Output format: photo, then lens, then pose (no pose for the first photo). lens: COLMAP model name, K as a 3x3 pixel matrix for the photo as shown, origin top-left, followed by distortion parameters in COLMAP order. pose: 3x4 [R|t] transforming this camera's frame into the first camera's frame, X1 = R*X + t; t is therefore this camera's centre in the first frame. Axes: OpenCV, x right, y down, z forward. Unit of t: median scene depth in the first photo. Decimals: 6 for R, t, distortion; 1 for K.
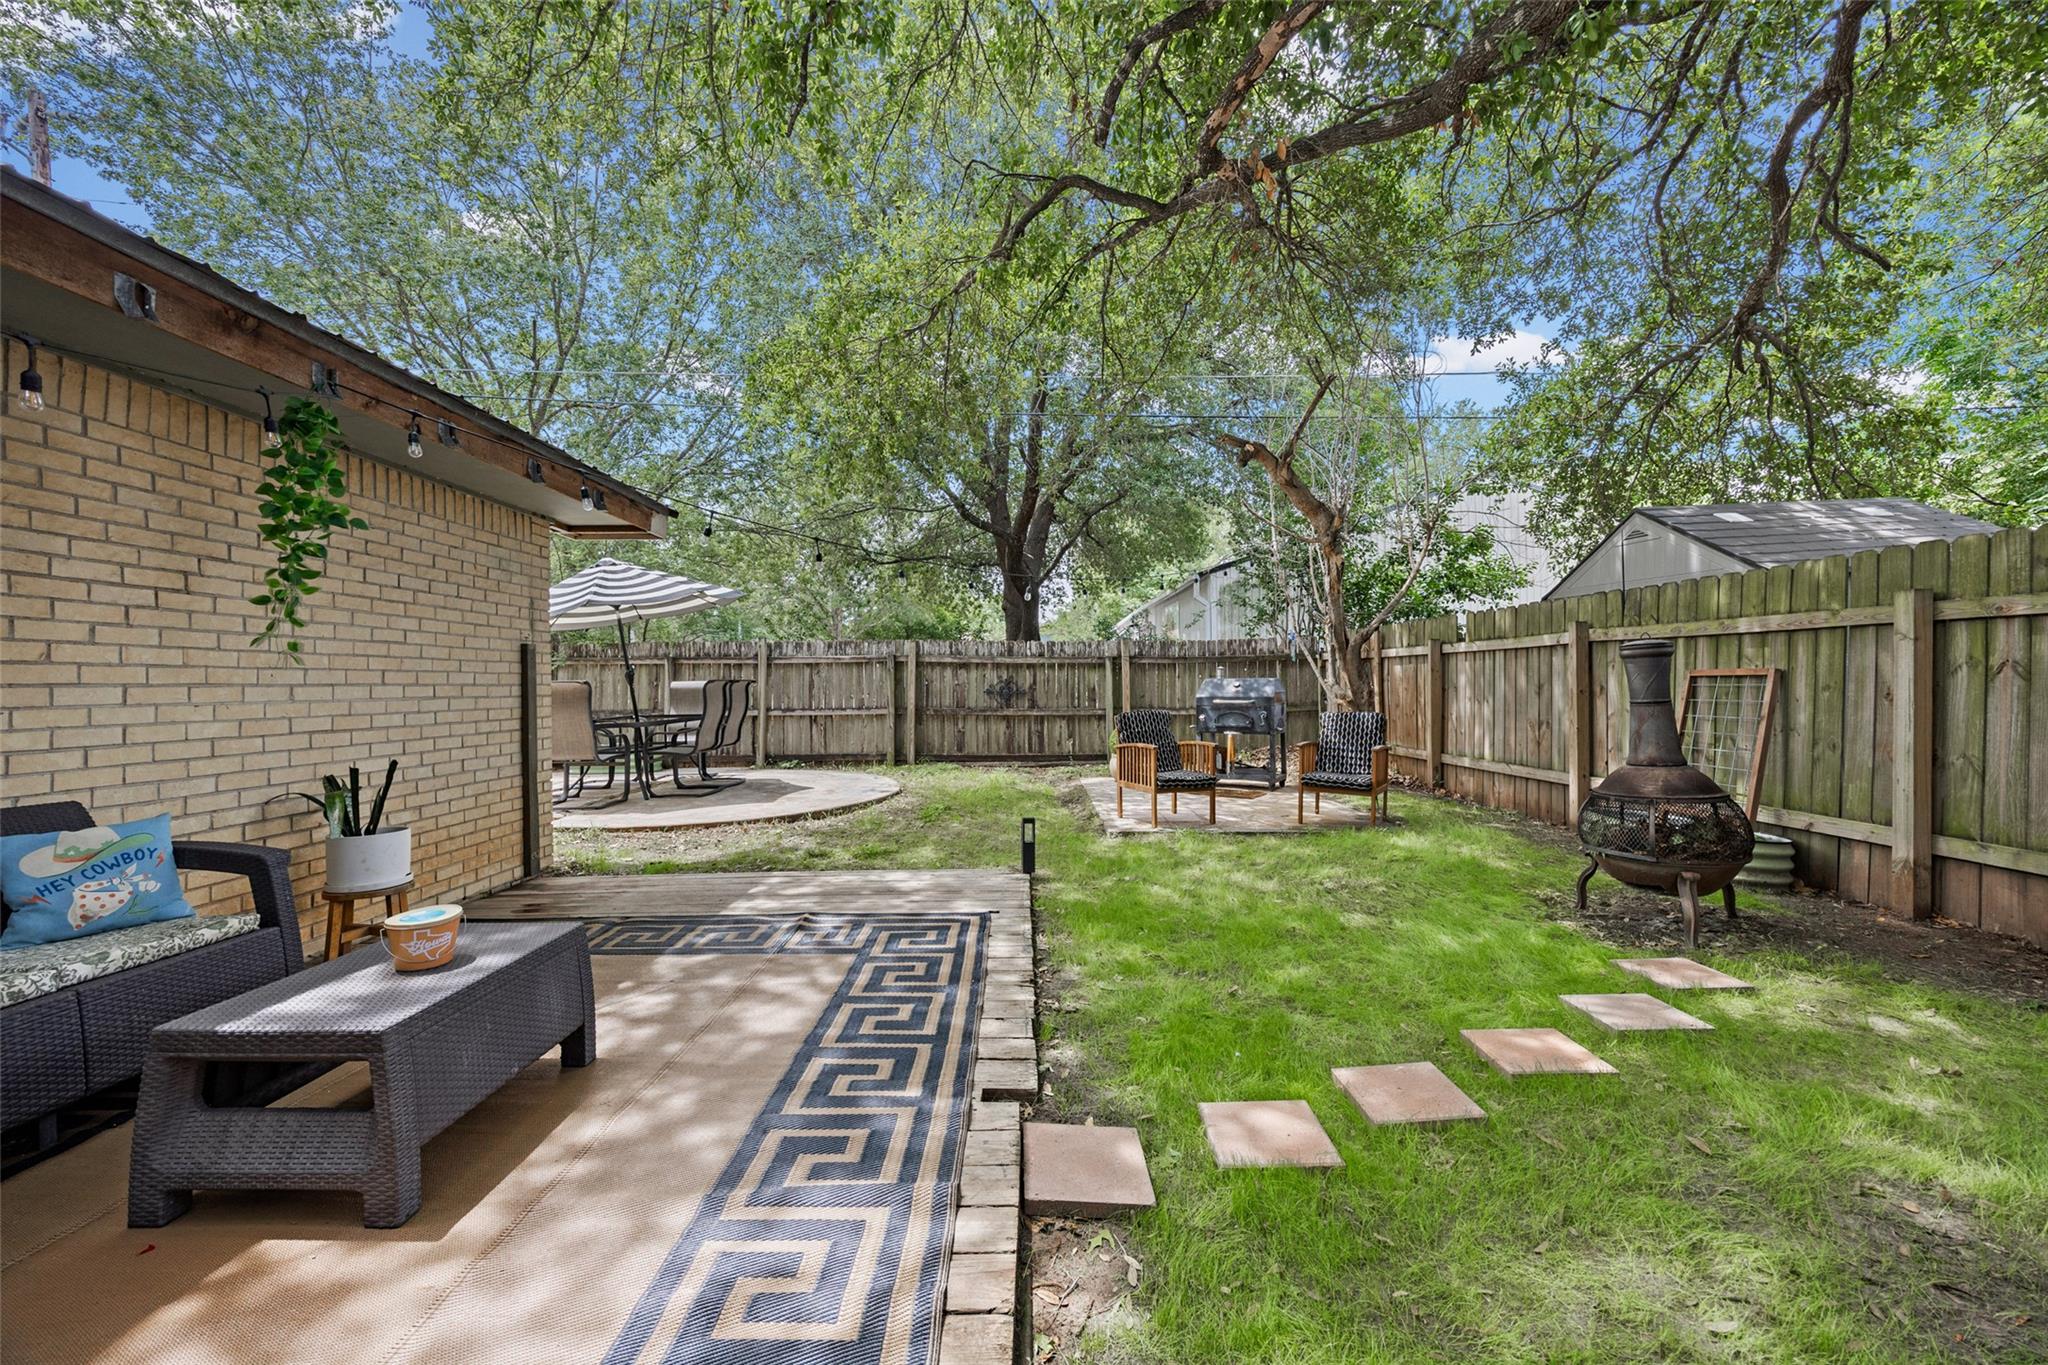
lens RADIAL K [[792.2, 0, 1017.6], [0, 792.2, 686.3], [0, 0, 1]] dist [-0.003527, -0.000047]
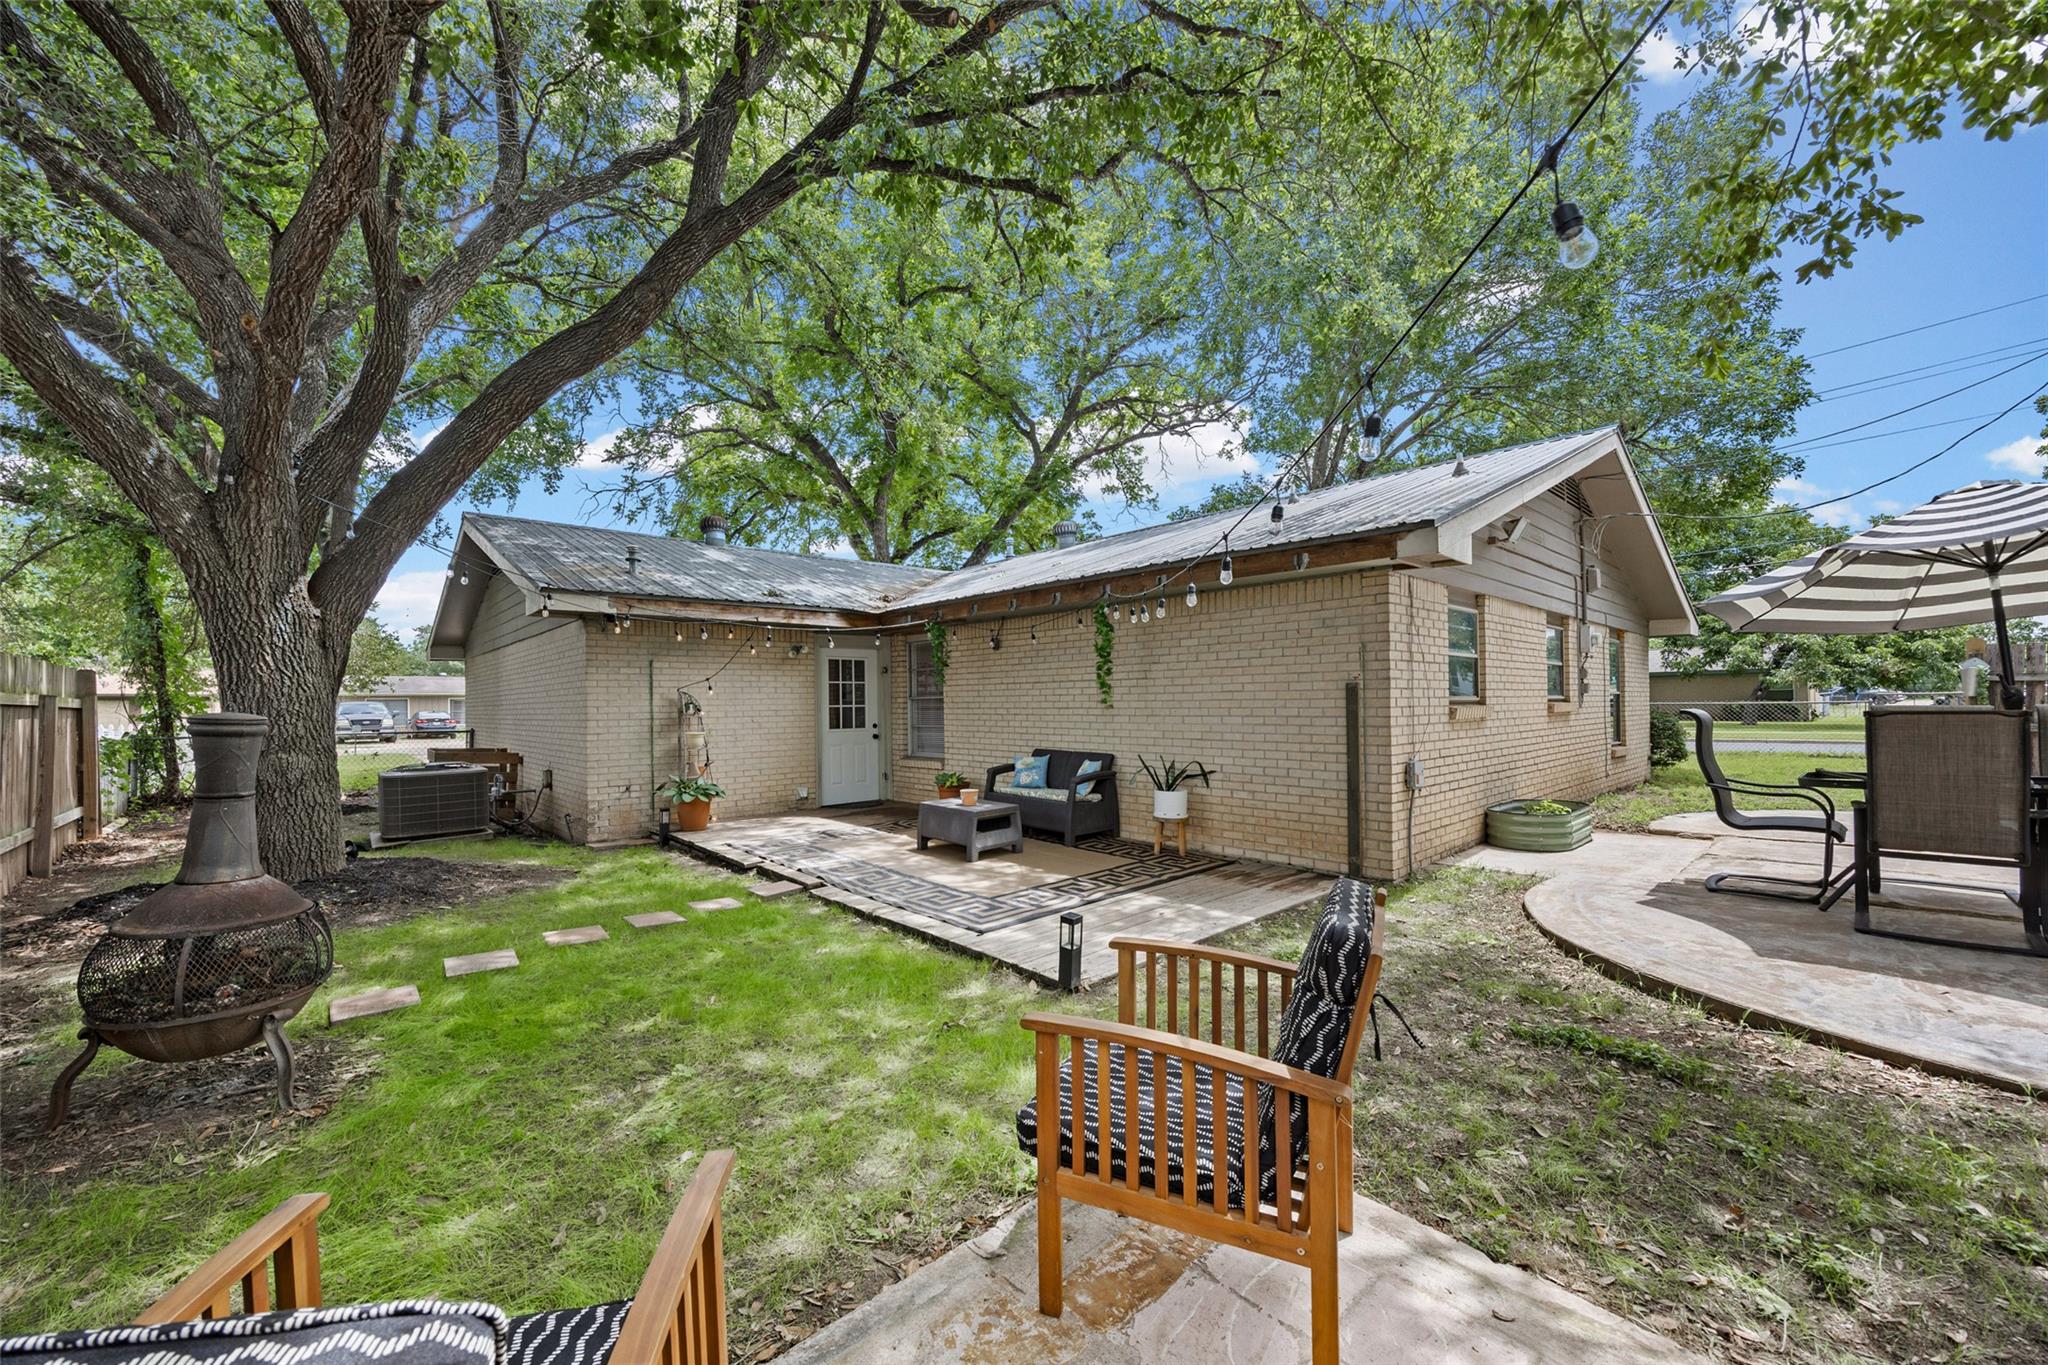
lens RADIAL K [[792.2, 0, 1019.9], [0, 792.2, 685.8], [0, 0, 1]] dist [-0.003527, -0.000047]
pose [[-0.731662, 0.009158, -0.681606, 0.763313], [0.005259, 0.999956, 0.007791, -0.083032], [0.681648, 0.002115, -0.731678, 2.064353]]
